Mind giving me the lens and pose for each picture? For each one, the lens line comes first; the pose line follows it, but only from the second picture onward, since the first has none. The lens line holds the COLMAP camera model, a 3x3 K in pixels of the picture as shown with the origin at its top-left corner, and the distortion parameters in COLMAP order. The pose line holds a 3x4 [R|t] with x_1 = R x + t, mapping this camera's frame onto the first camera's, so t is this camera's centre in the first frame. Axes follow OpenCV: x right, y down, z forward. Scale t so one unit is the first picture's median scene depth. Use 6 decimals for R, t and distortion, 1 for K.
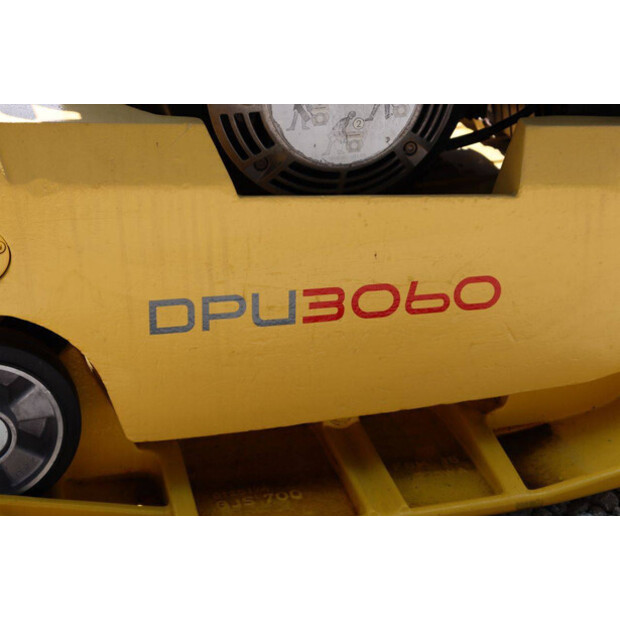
lens RADIAL K [[1470.1, 0, 307.2], [0, 1470.1, 311.6], [0, 0, 1]] dist [0.427909, 0.000000]
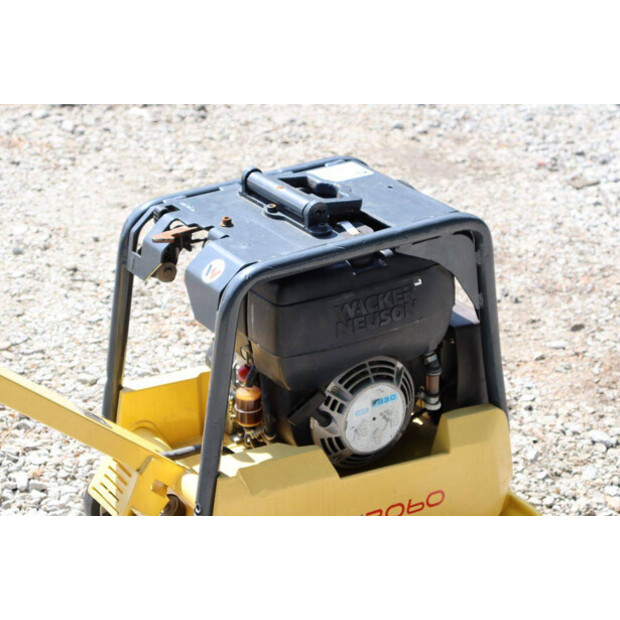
lens RADIAL K [[1560.6, 0, 315.2], [0, 1560.6, 314.3], [0, 0, 1]] dist [0.512146, 0.000000]
pose [[0.948421, -0.127854, 0.290088, -0.695166], [0.120188, 0.991768, 0.044167, -0.409304], [-0.293347, -0.007024, 0.955980, -1.157034]]
